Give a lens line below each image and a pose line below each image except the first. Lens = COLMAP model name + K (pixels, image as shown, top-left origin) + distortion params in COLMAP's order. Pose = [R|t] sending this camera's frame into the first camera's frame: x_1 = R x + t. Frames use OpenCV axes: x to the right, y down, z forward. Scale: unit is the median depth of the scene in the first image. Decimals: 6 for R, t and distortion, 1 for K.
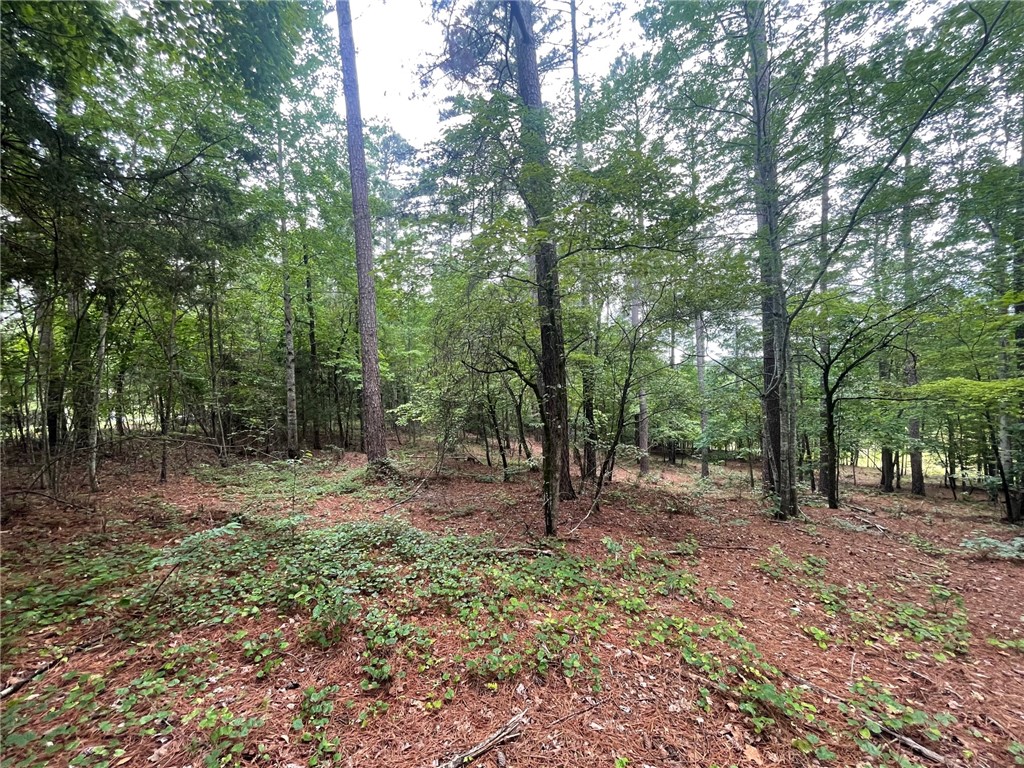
lens RADIAL K [[410.7, 0, 512.7], [0, 410.7, 383.6], [0, 0, 1]] dist [-0.002190, -0.000006]
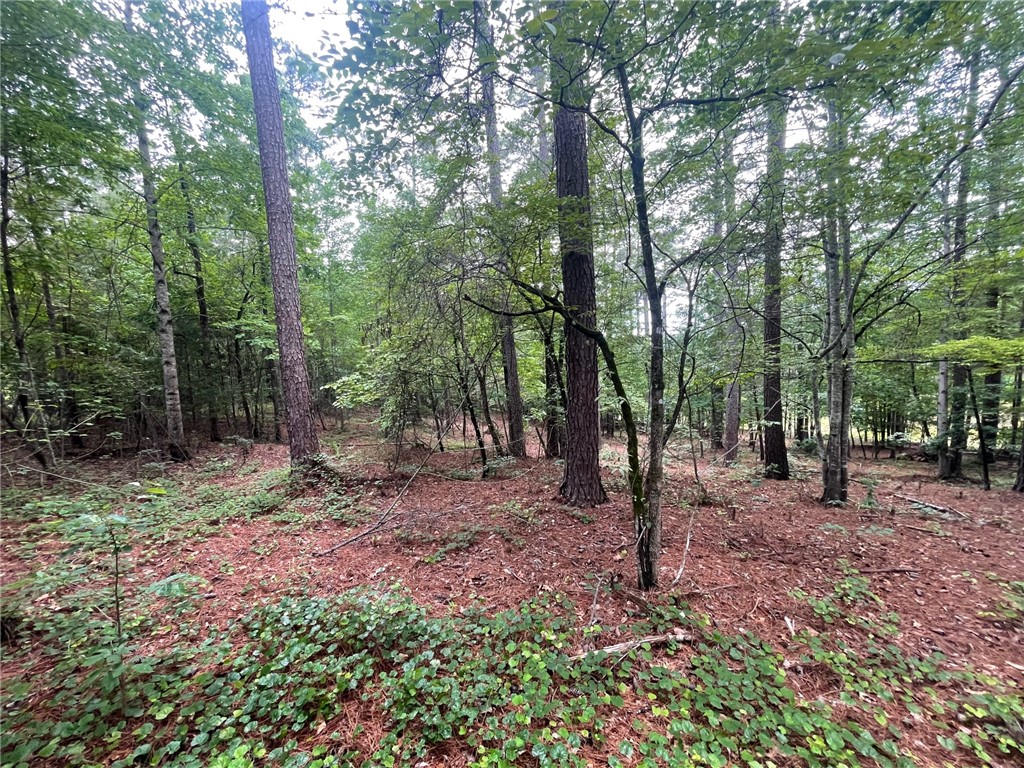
lens RADIAL K [[410.7, 0, 509.3], [0, 410.7, 383.3], [0, 0, 1]] dist [-0.002190, -0.000006]
pose [[0.984869, -0.021858, 0.171916, -0.080280], [0.012460, 0.998378, 0.055556, 0.018723], [-0.172851, -0.052574, 0.983544, 0.196172]]
